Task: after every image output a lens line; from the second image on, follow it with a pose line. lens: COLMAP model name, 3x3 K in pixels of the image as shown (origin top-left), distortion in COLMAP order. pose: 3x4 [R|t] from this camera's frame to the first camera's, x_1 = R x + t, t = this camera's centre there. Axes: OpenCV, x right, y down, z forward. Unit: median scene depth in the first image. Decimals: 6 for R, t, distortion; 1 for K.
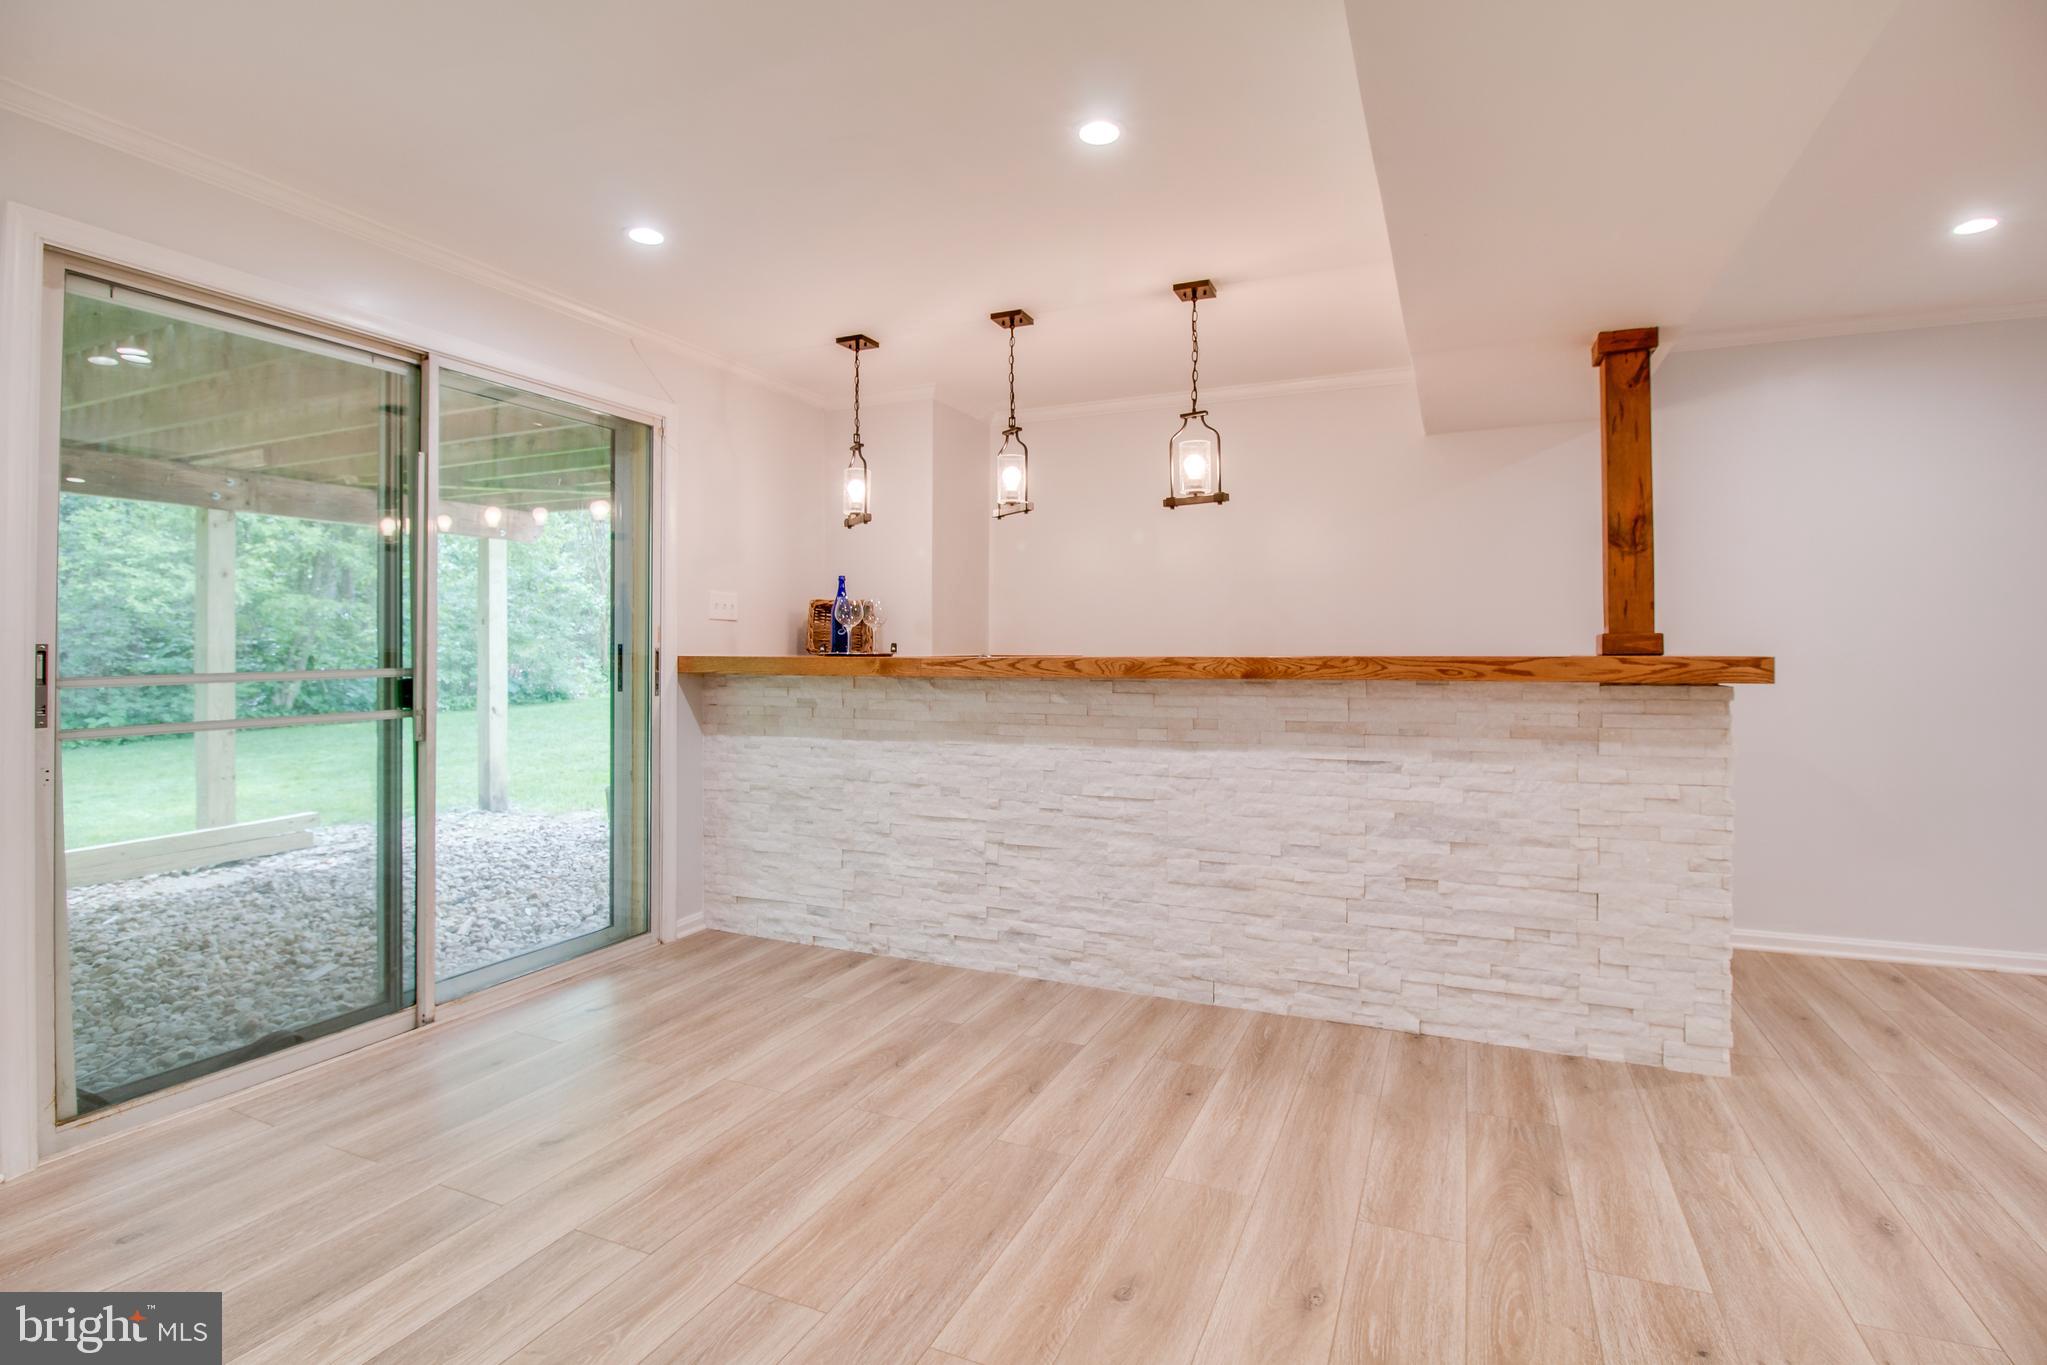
lens RADIAL K [[966.0, 0, 1014.9], [0, 966.0, 635.7], [0, 0, 1]] dist [-0.000455, -0.013379]
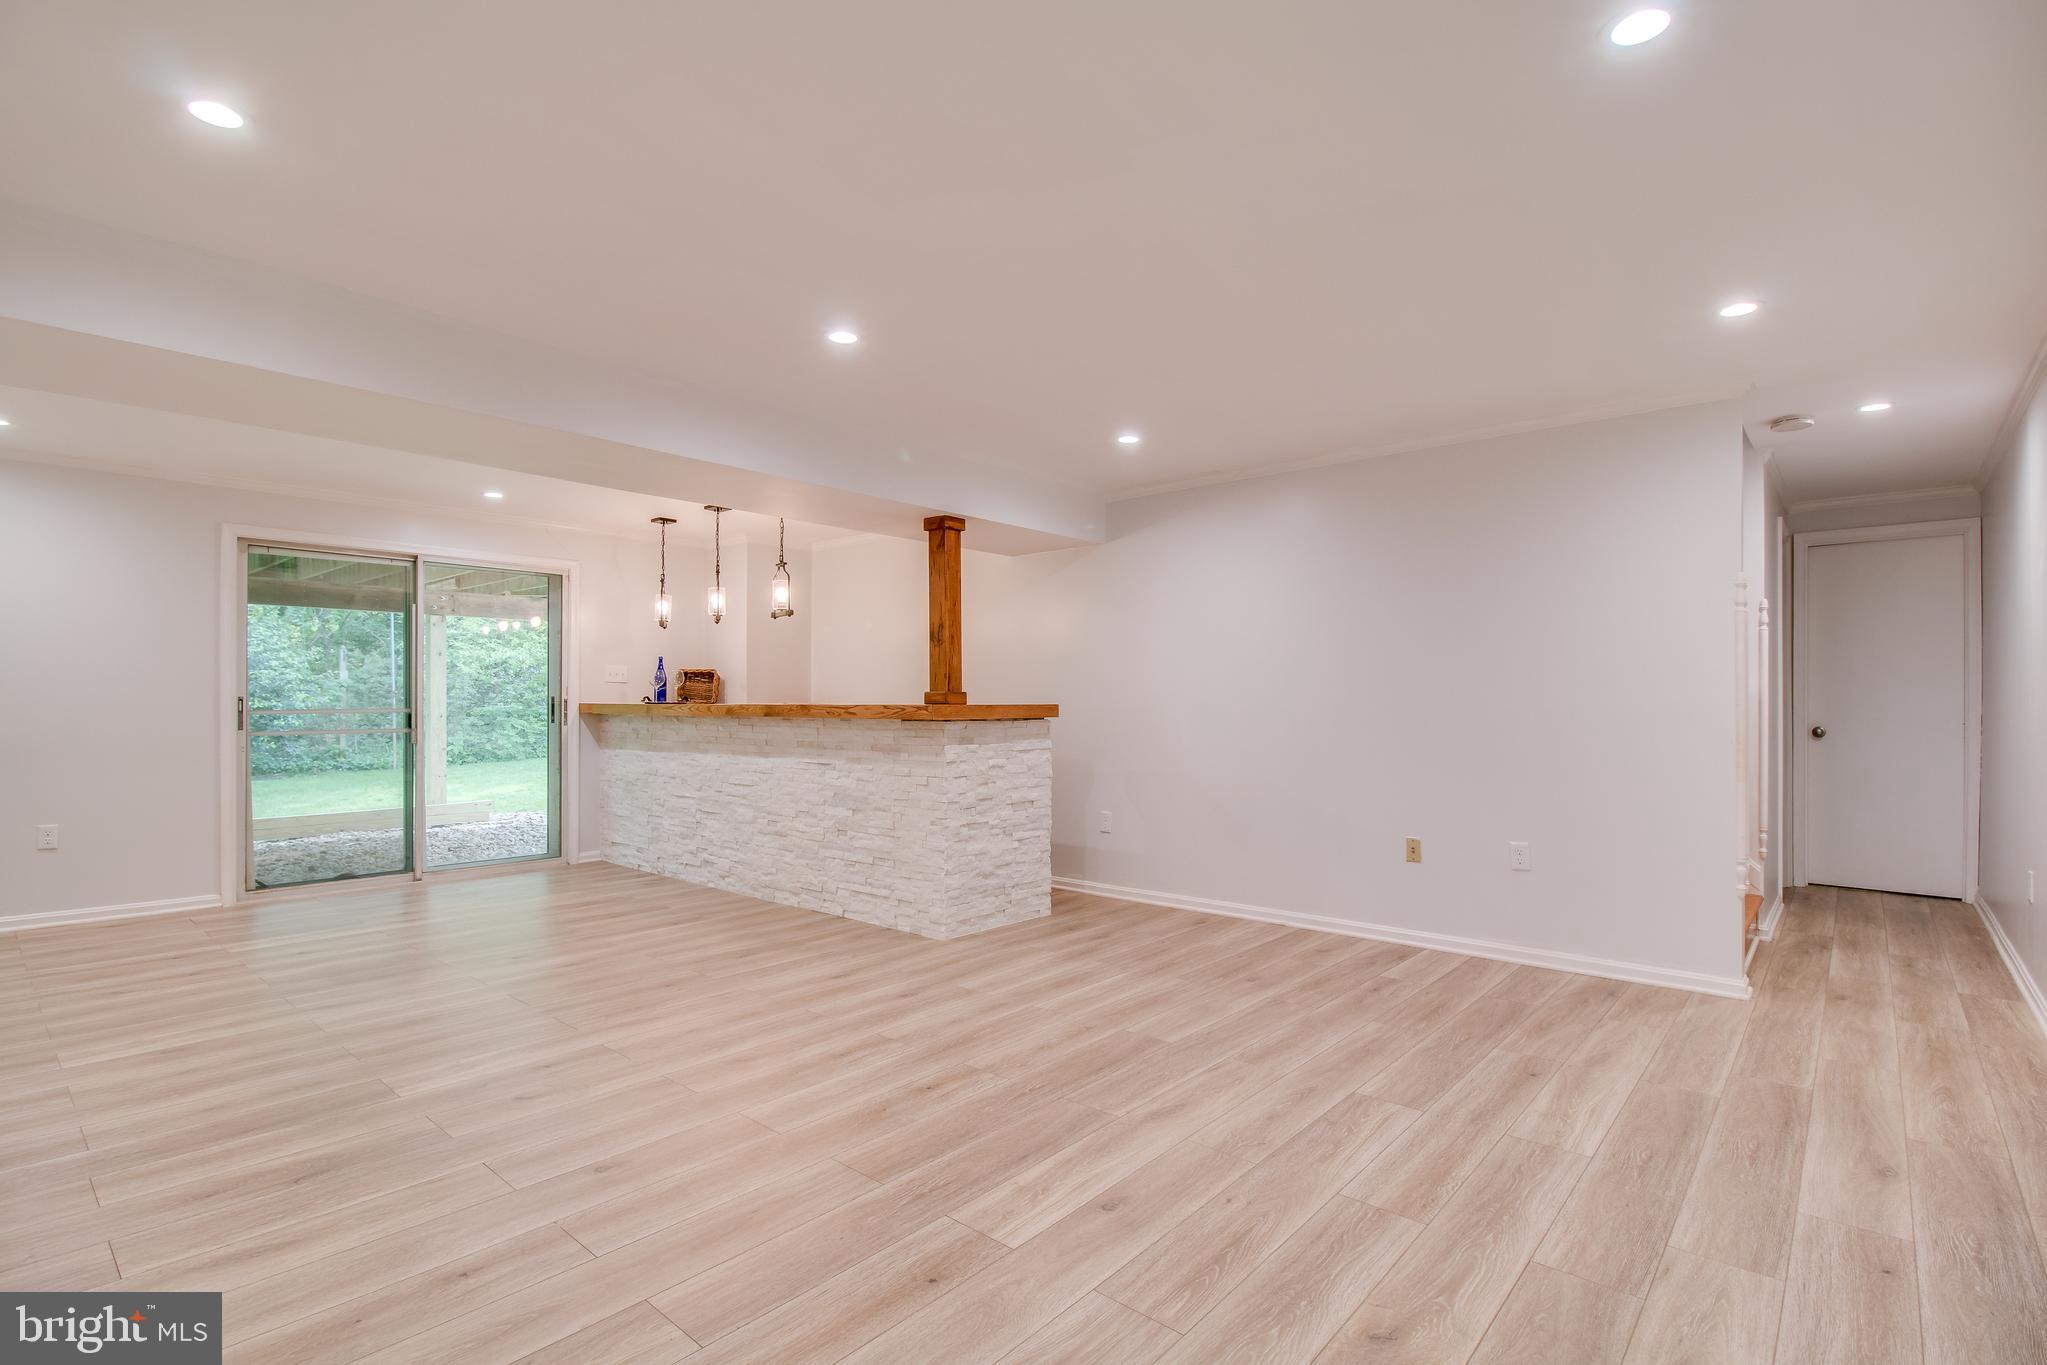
lens RADIAL K [[952.4, 0, 1023.5], [0, 952.4, 682.5], [0, 0, 1]] dist [-0.027953, -0.000054]
pose [[0.960558, -0.002135, -0.278072, 1.172161], [0.000739, 0.999987, -0.005125, -0.009515], [0.278080, 0.004718, 0.960546, -0.562460]]
